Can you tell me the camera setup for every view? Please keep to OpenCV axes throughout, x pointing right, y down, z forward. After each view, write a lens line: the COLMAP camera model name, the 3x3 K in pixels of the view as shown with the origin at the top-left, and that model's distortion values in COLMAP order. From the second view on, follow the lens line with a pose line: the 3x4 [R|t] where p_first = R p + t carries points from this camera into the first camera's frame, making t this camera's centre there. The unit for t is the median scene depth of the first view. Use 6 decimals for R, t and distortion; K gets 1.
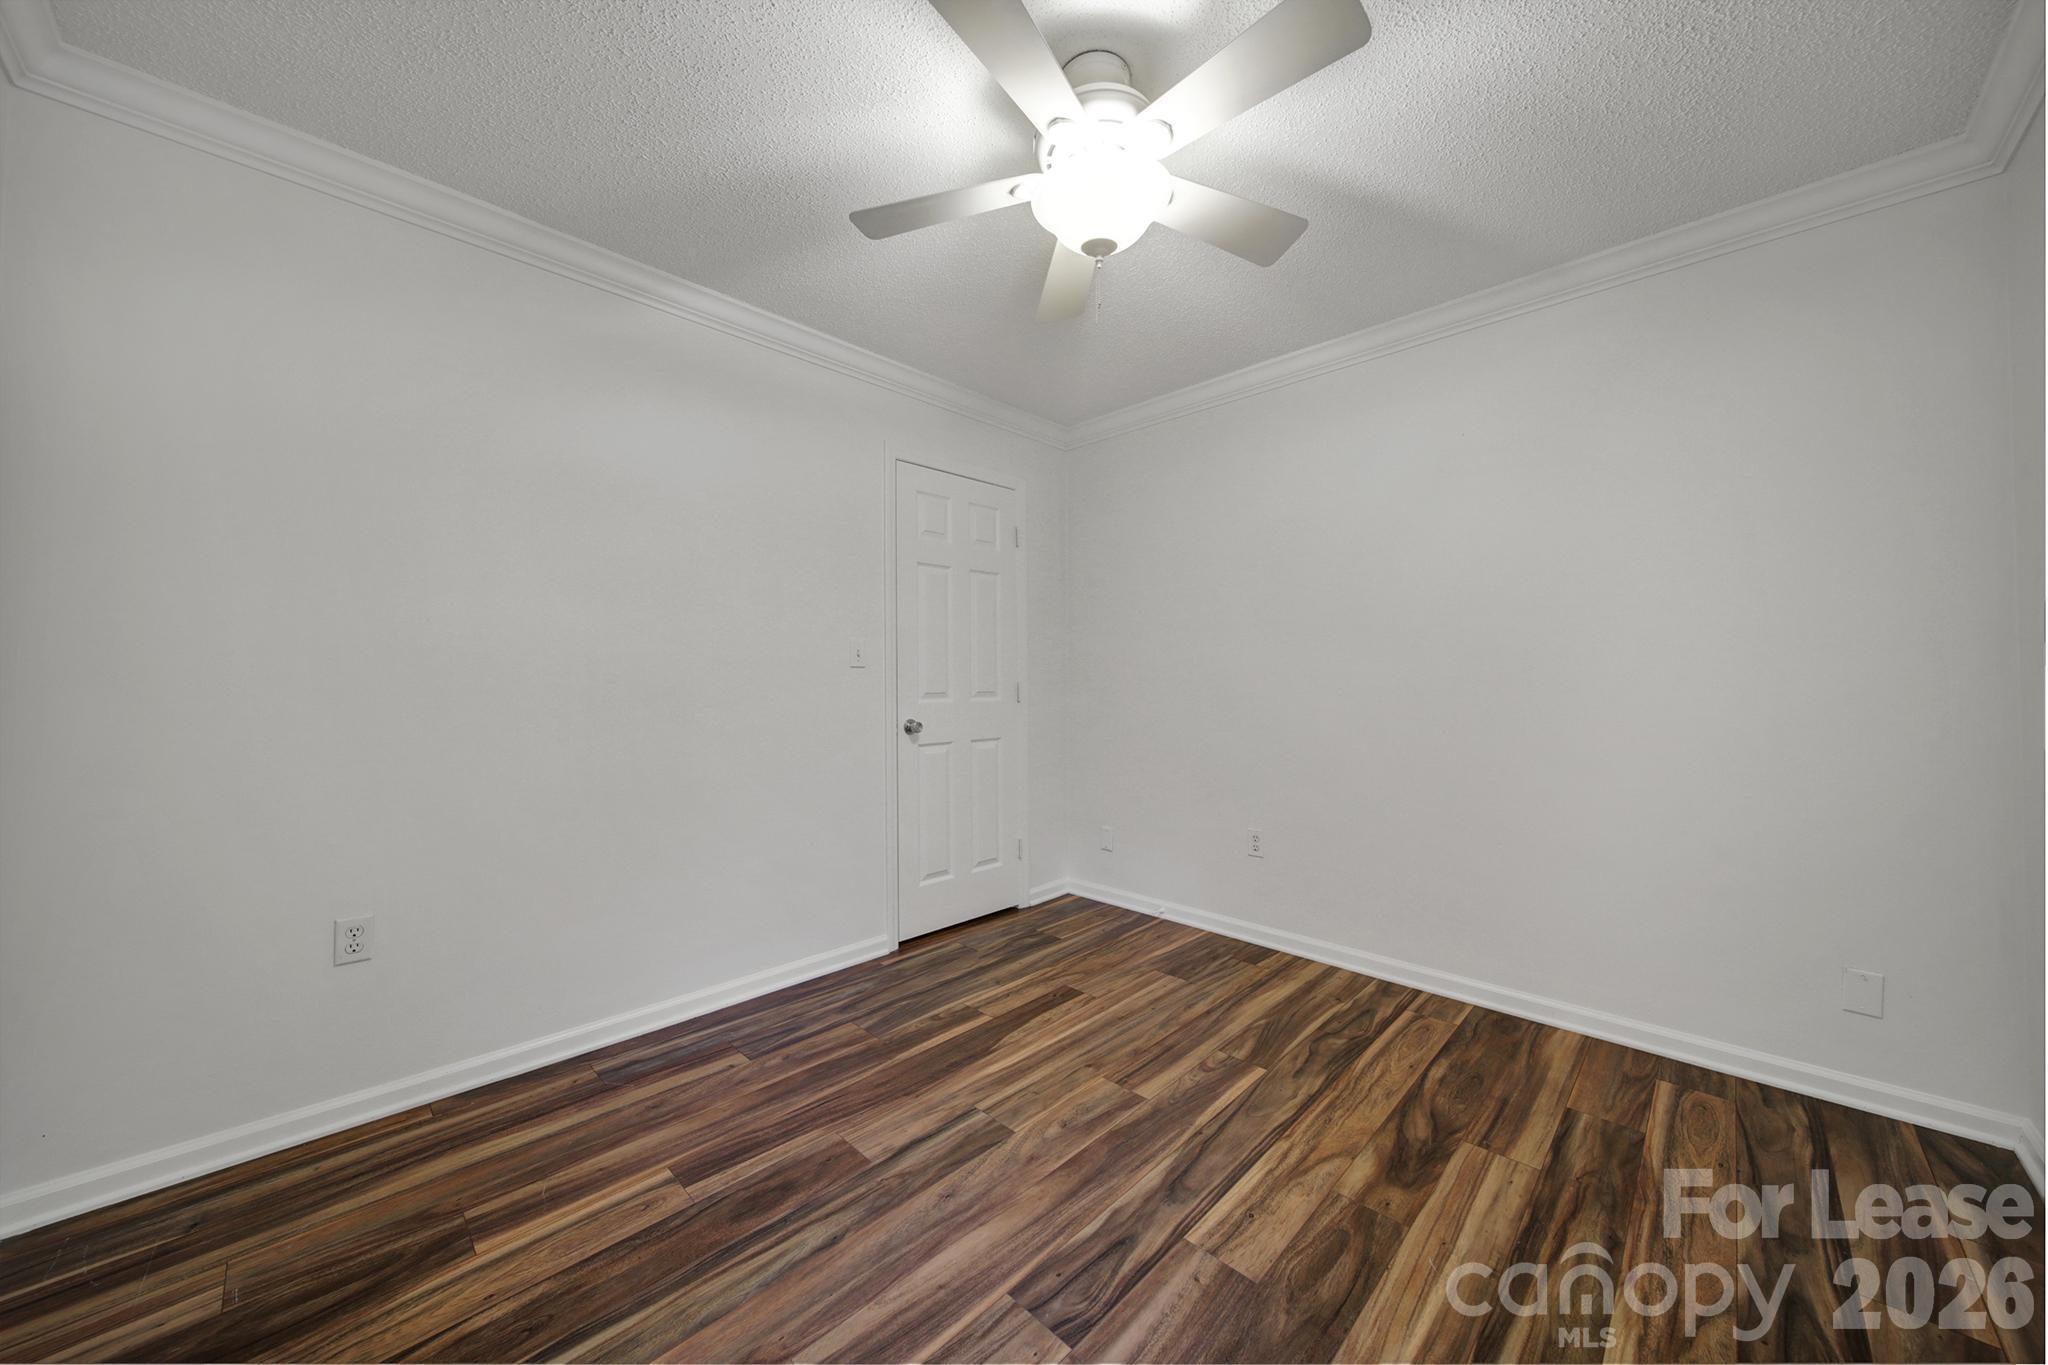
lens RADIAL K [[720.1, 0, 1027.8], [0, 720.1, 678.8], [0, 0, 1]] dist [-0.003862, -0.000805]
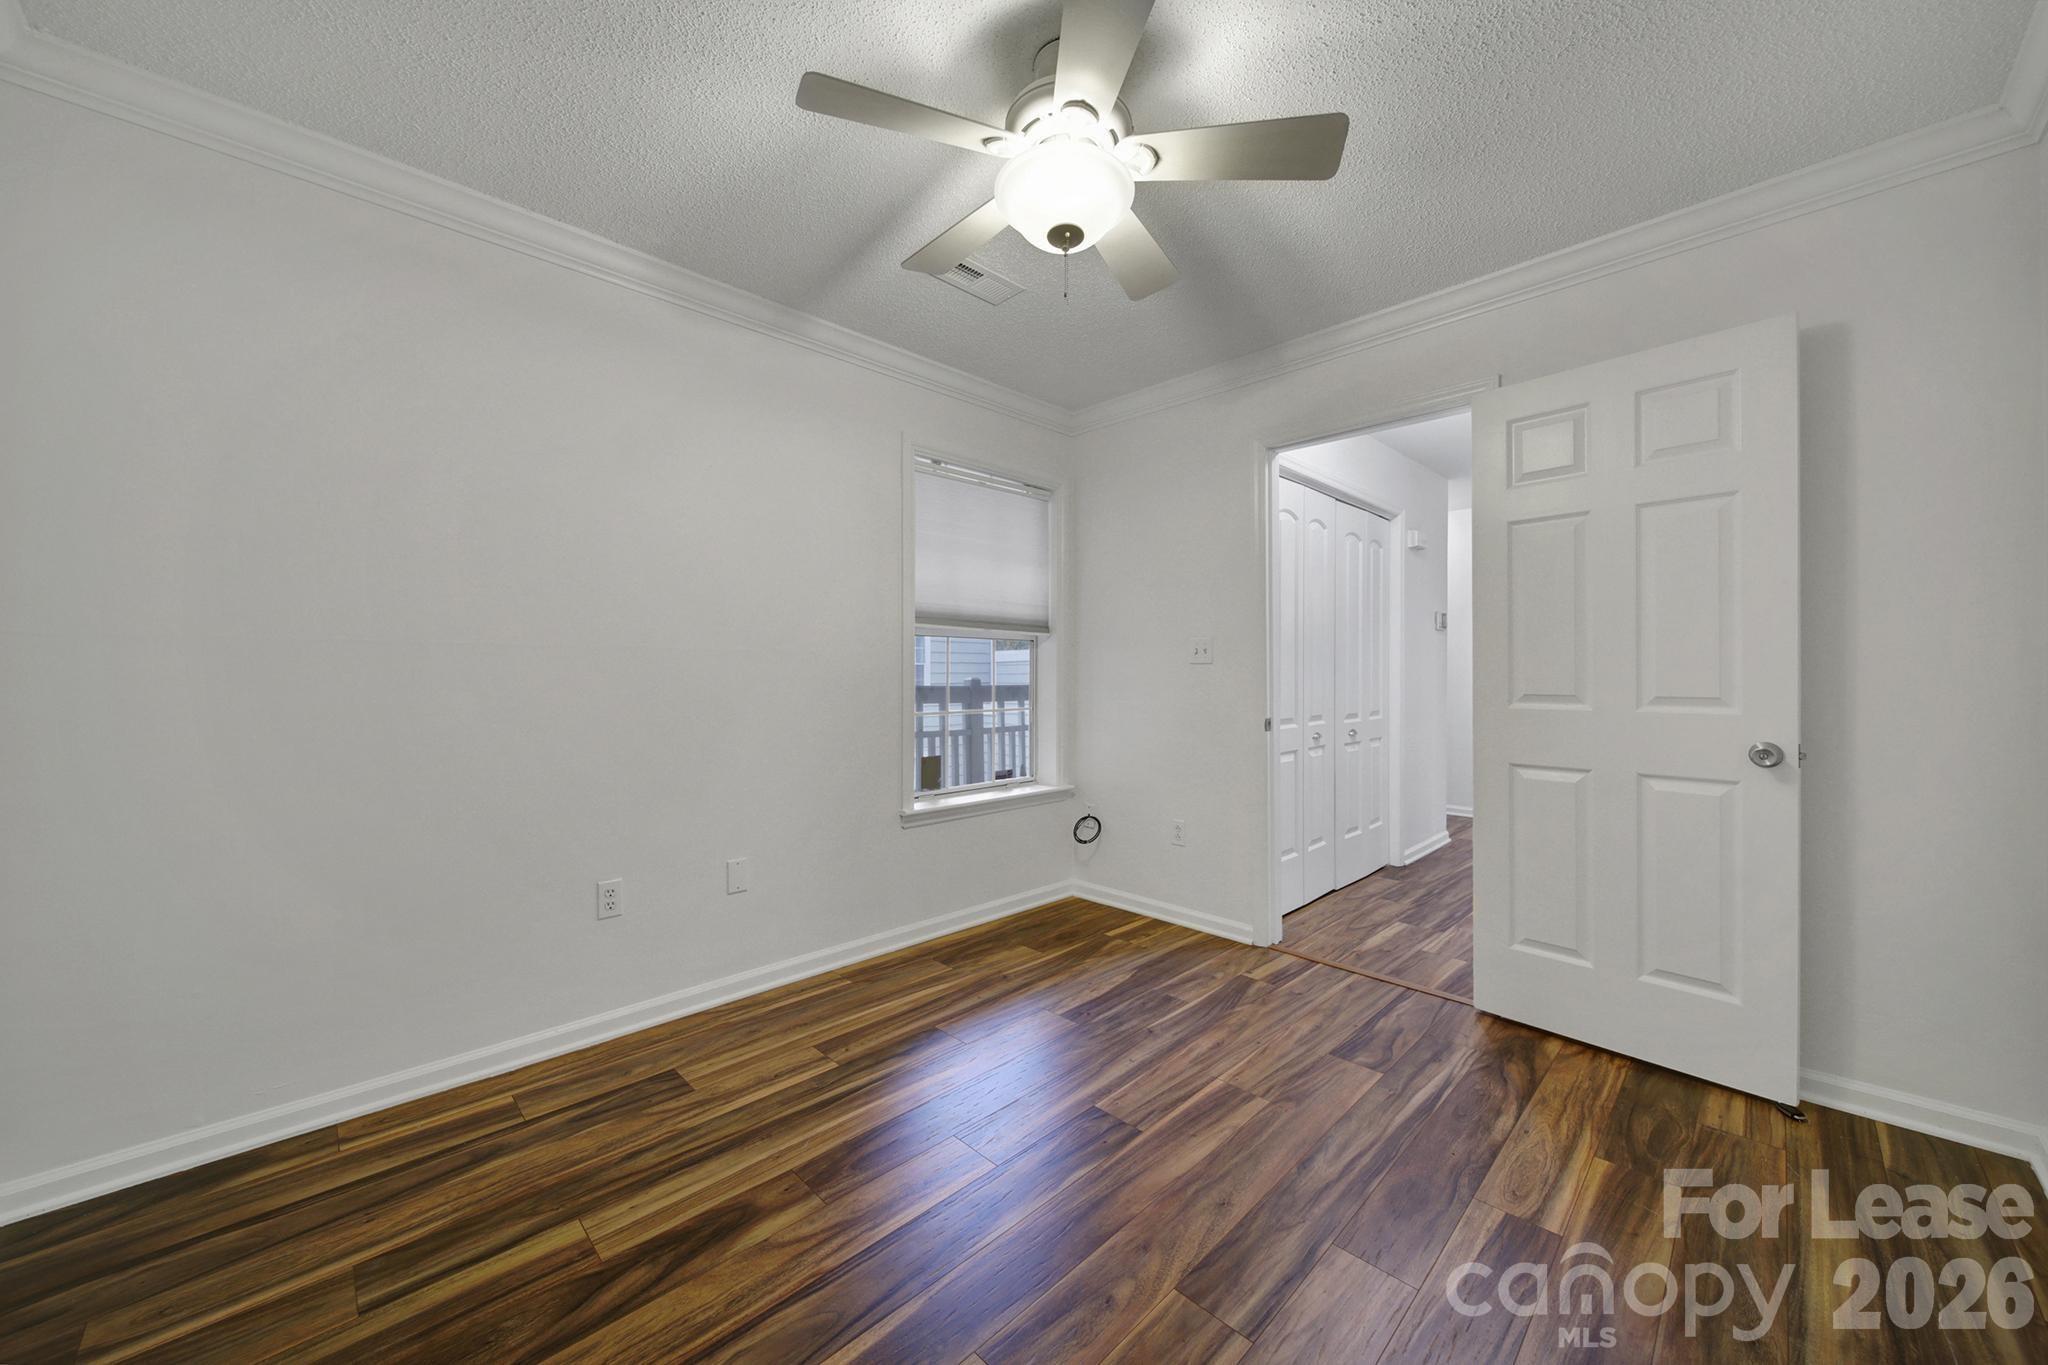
lens RADIAL K [[720.1, 0, 1020.0], [0, 720.1, 679.2], [0, 0, 1]] dist [-0.003862, -0.000805]
pose [[-0.999564, 0.002950, 0.029364, 0.131509], [0.003117, 0.999979, 0.005674, -0.000831], [-0.029347, 0.005763, -0.999553, 1.938974]]
